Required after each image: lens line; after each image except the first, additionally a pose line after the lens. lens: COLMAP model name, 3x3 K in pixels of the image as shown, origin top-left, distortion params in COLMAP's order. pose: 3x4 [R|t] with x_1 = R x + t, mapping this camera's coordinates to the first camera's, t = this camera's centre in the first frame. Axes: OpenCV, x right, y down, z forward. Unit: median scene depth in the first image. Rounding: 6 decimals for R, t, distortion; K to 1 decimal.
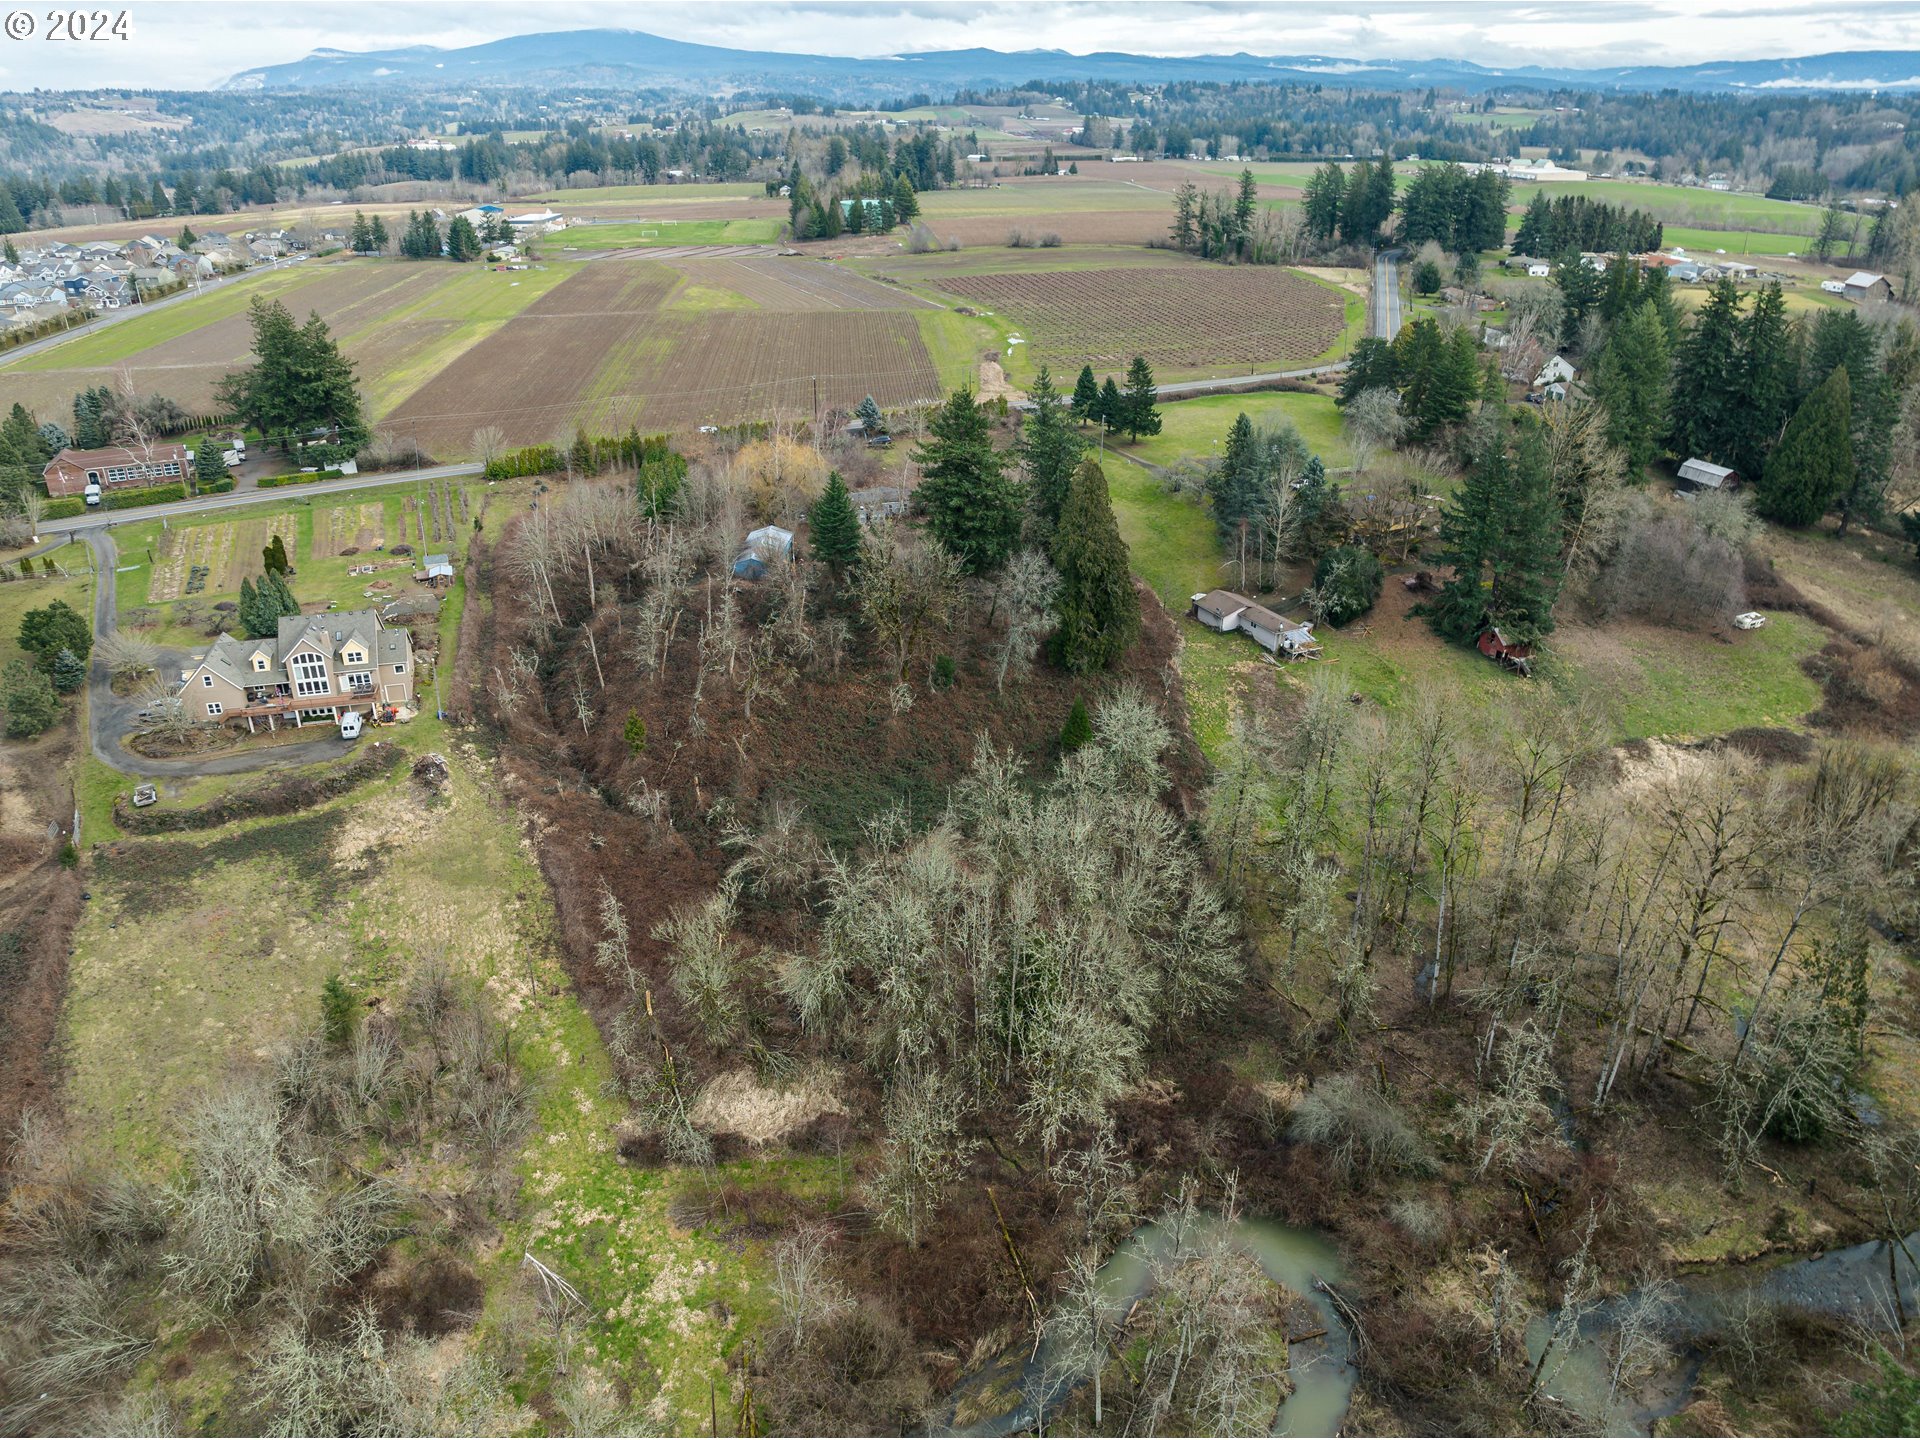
lens RADIAL K [[1358.2, 0, 956.9], [0, 1358.2, 718.5], [0, 0, 1]] dist [-0.061648, 0.035073]
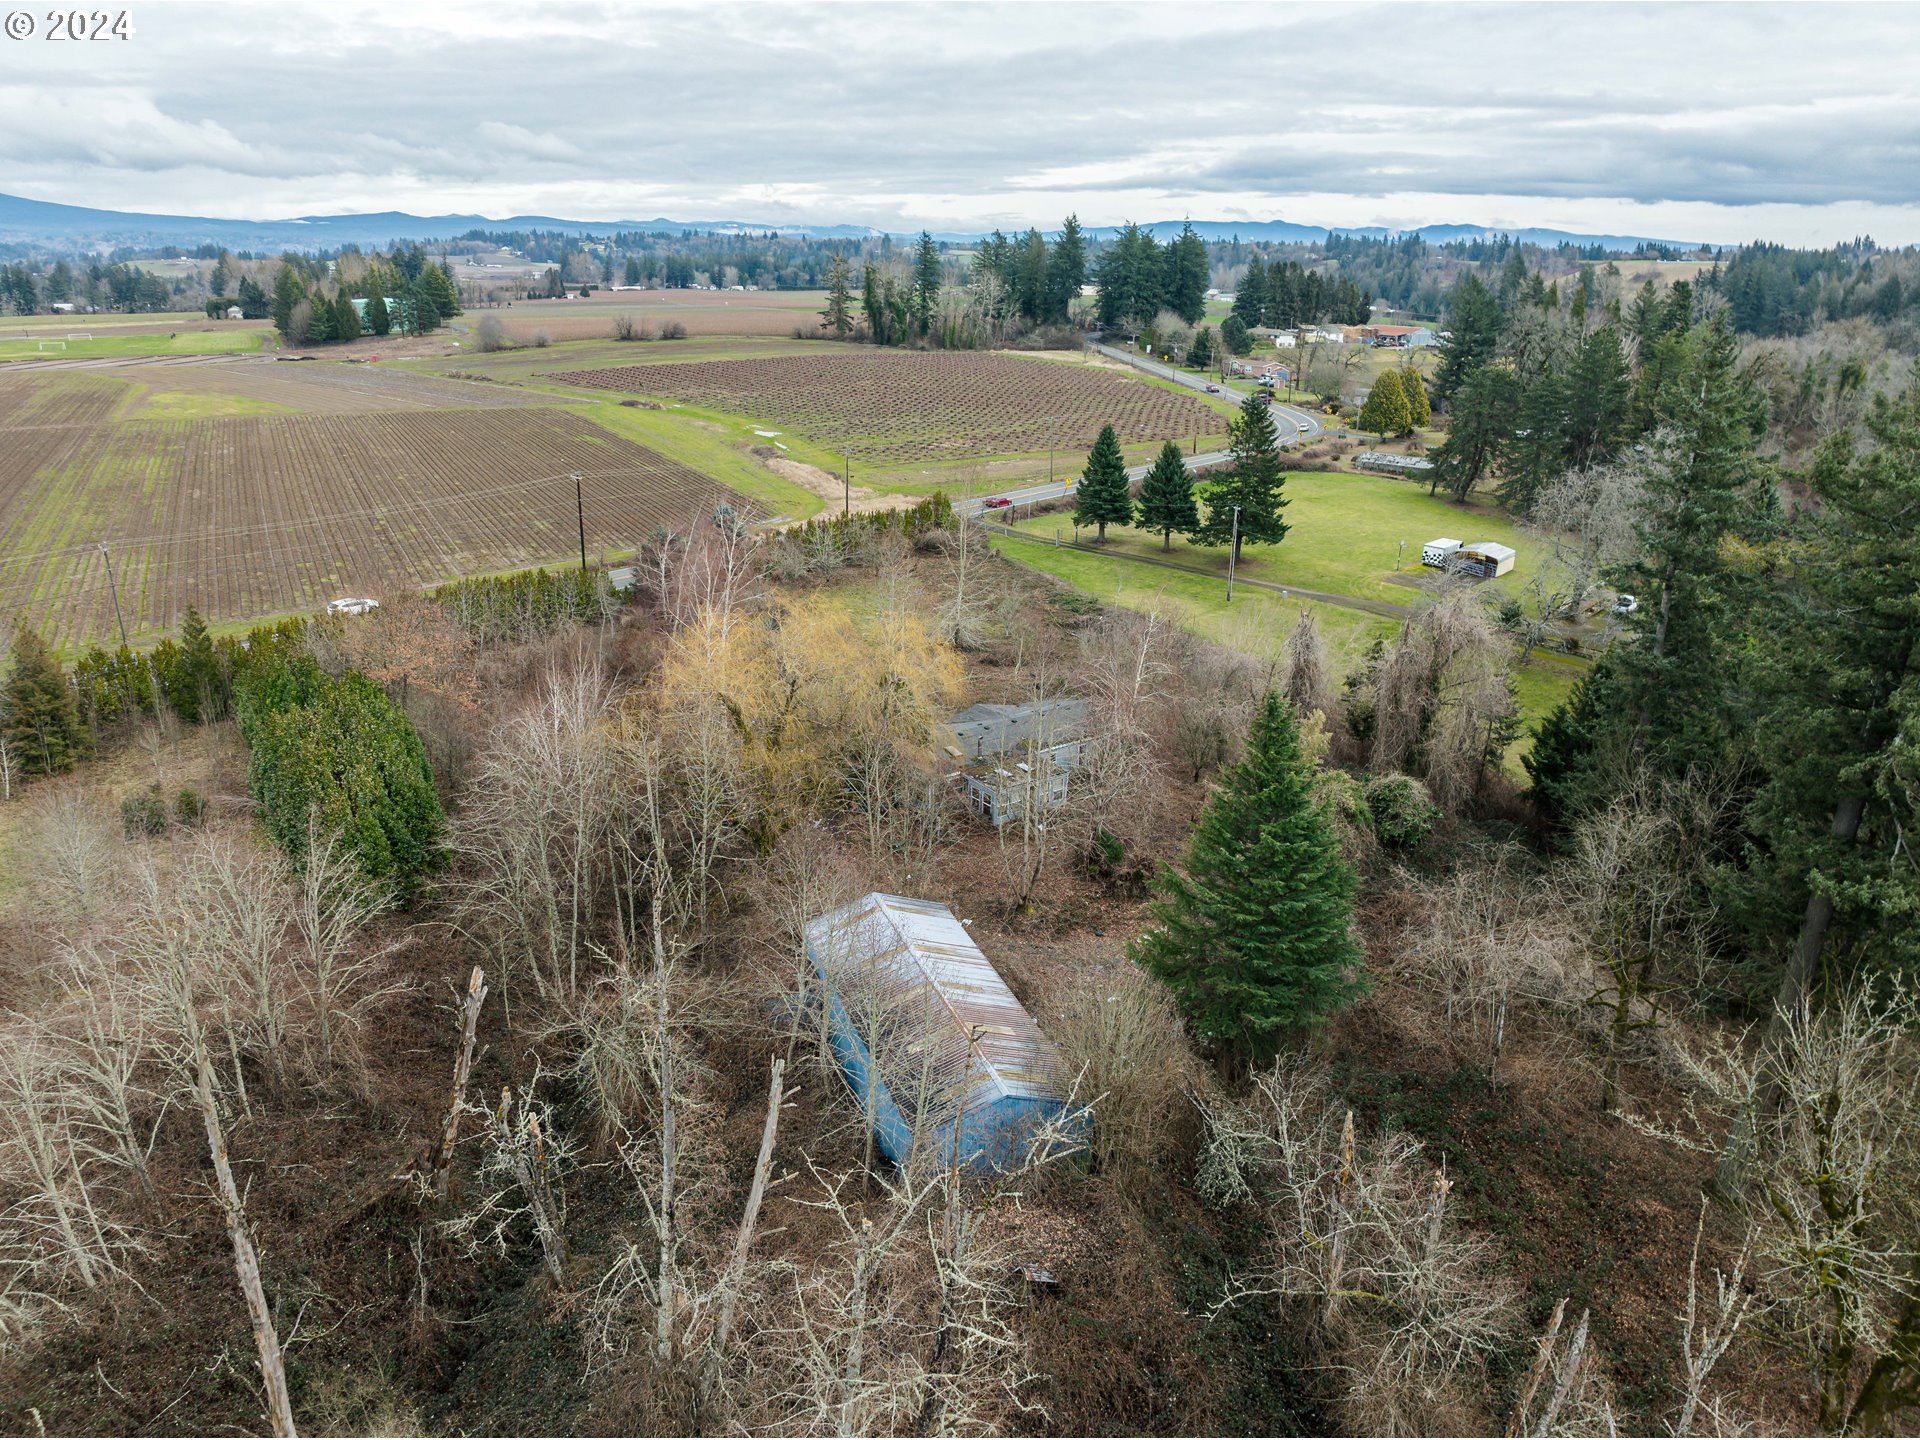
lens RADIAL K [[1350.7, 0, 960.0], [0, 1350.7, 720.0], [0, 0, 1]] dist [-0.028716, -0.028721]
pose [[0.922334, -0.118457, 0.367788, -0.187076], [0.156599, 0.984769, -0.075543, -0.130382], [-0.353237, 0.127271, 0.926836, 0.610661]]
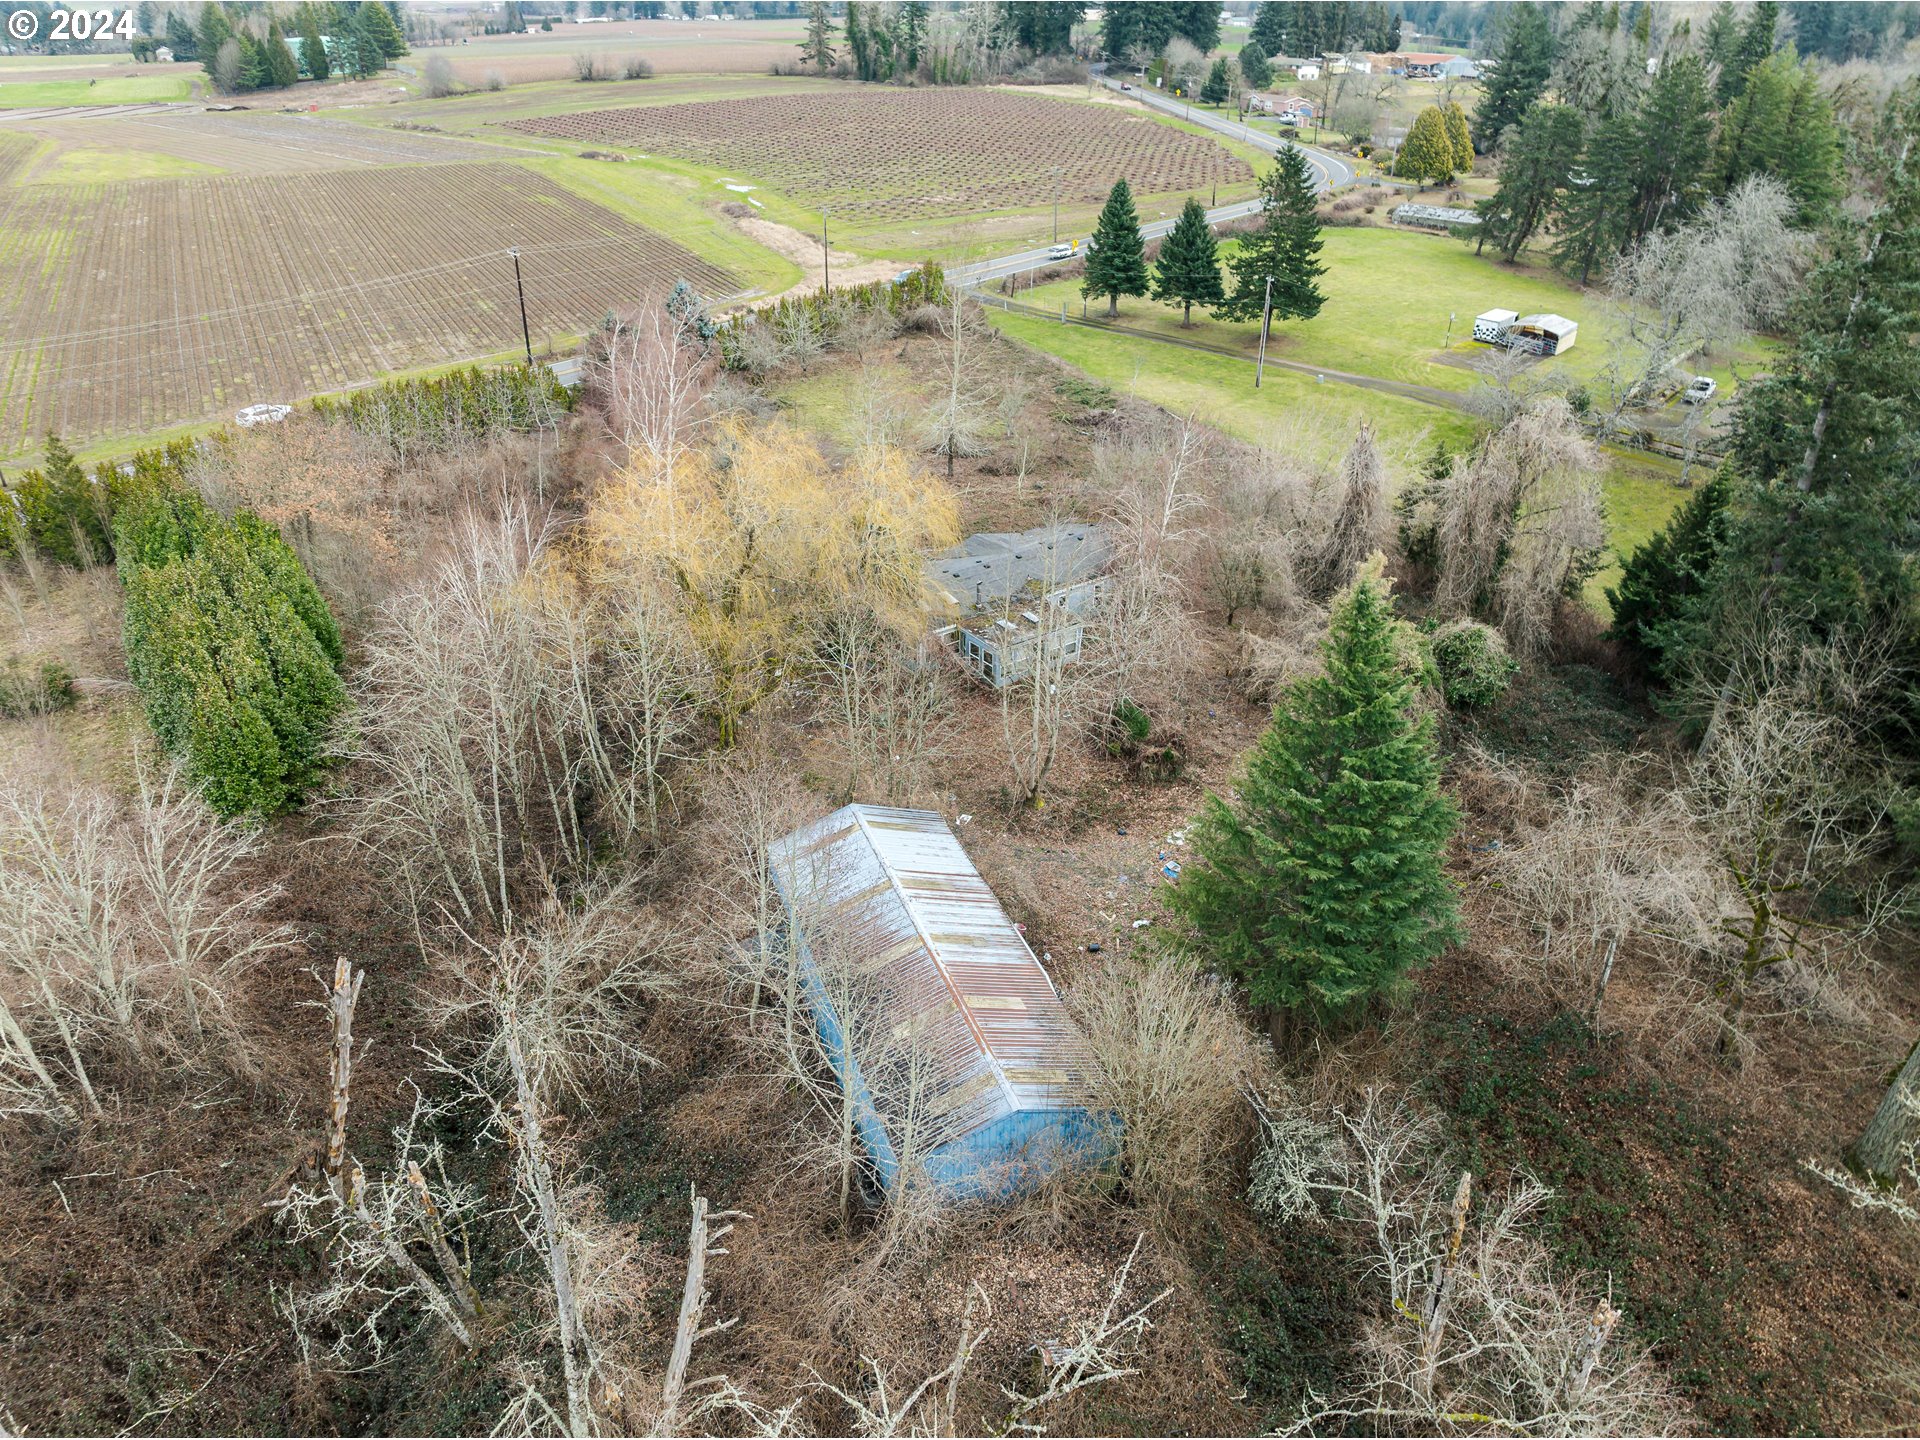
lens RADIAL K [[1358.2, 0, 956.9], [0, 1358.2, 718.5], [0, 0, 1]] dist [-0.061648, 0.035073]
pose [[0.921105, -0.191751, 0.338818, -0.166879], [0.168927, 0.980950, 0.095917, -0.149788], [-0.350756, -0.031114, 0.935950, 0.652437]]
